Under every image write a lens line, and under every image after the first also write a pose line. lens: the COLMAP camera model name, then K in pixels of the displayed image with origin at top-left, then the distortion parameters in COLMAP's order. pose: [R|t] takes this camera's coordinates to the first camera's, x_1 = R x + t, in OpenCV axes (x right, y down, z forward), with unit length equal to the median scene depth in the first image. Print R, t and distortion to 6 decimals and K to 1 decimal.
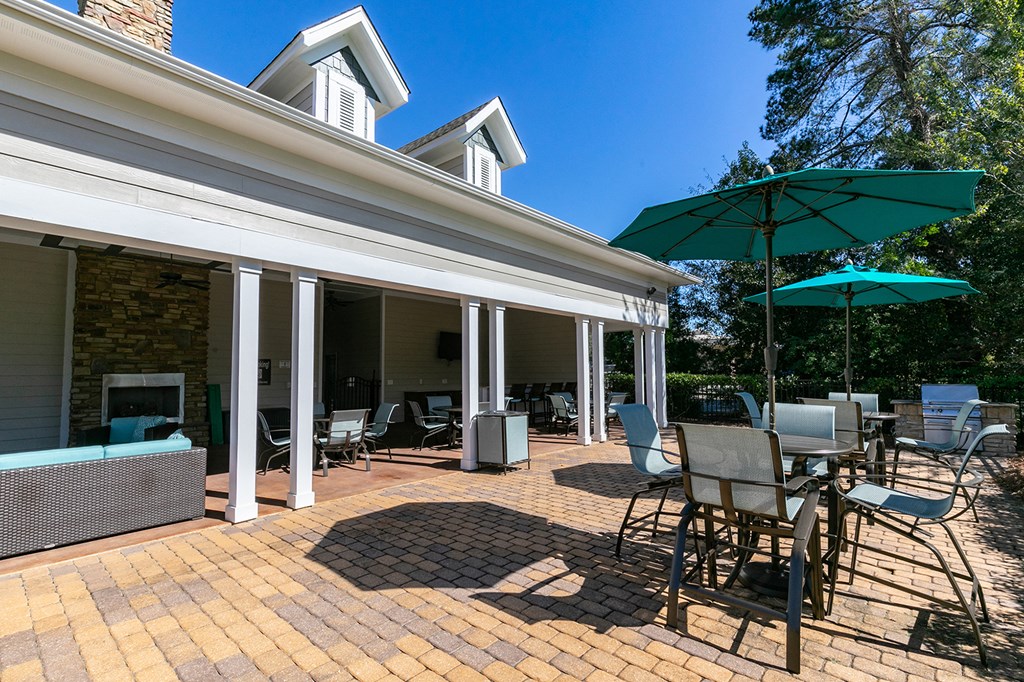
lens RADIAL K [[457.1, 0, 511.4], [0, 457.1, 344.6], [0, 0, 1]] dist [0.003884, 0.000584]
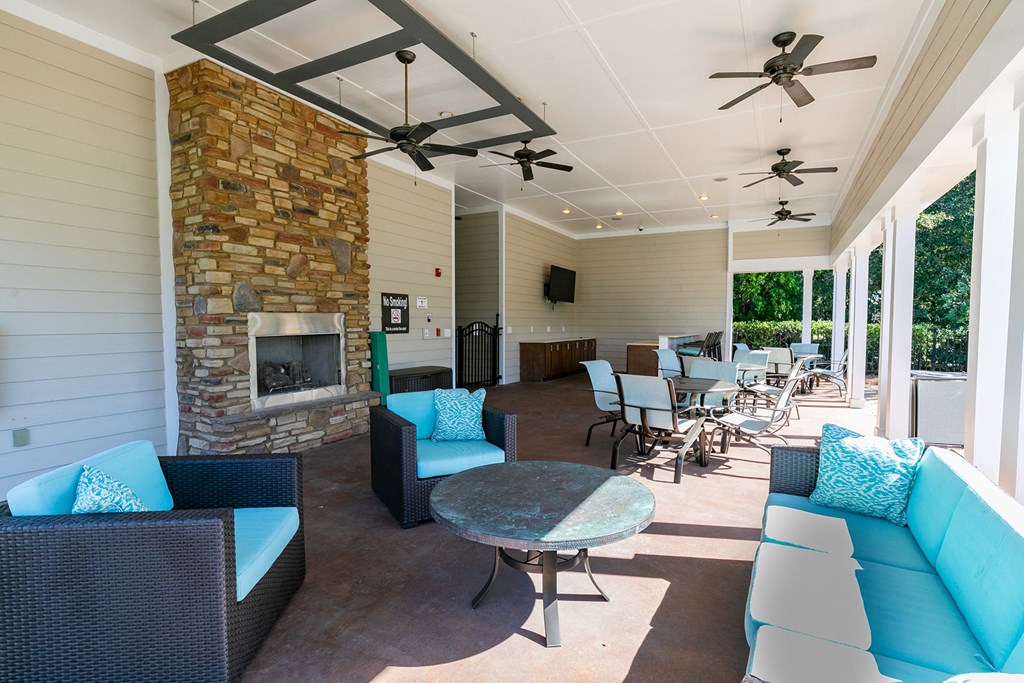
lens RADIAL K [[486.0, 0, 515.7], [0, 486.0, 341.7], [0, 0, 1]] dist [0.000341, 0.000034]
pose [[0.976941, 0.002504, 0.213493, -0.673206], [-0.024918, 0.994435, 0.102361, 0.030629], [-0.212049, -0.105321, 0.971567, 0.347753]]
